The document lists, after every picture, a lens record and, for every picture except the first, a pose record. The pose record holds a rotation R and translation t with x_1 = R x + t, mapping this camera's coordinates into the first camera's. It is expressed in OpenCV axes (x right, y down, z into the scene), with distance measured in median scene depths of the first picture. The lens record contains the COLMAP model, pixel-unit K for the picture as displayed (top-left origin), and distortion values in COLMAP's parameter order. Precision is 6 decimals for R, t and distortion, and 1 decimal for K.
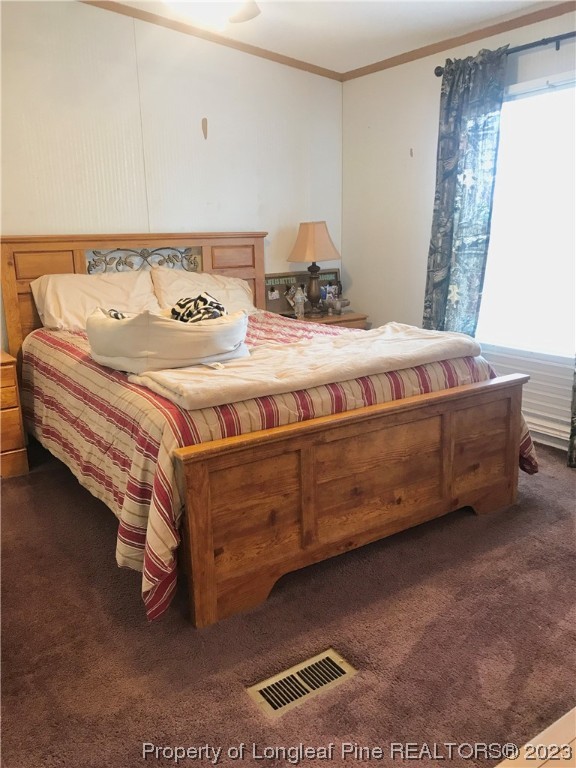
lens RADIAL K [[633.0, 0, 292.4], [0, 633.0, 382.5], [0, 0, 1]] dist [0.045920, -0.059085]
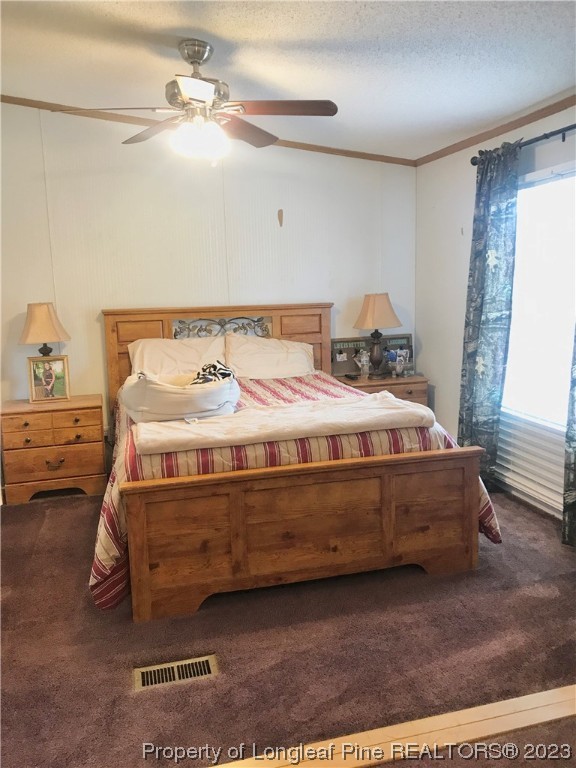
lens RADIAL K [[633.0, 0, 285.1], [0, 633.0, 377.9], [0, 0, 1]] dist [0.045920, -0.059085]
pose [[0.942498, 0.043259, -0.331399, 0.401571], [-0.068937, 0.995428, -0.066119, -0.035376], [0.327024, 0.085163, 0.941171, -0.125246]]
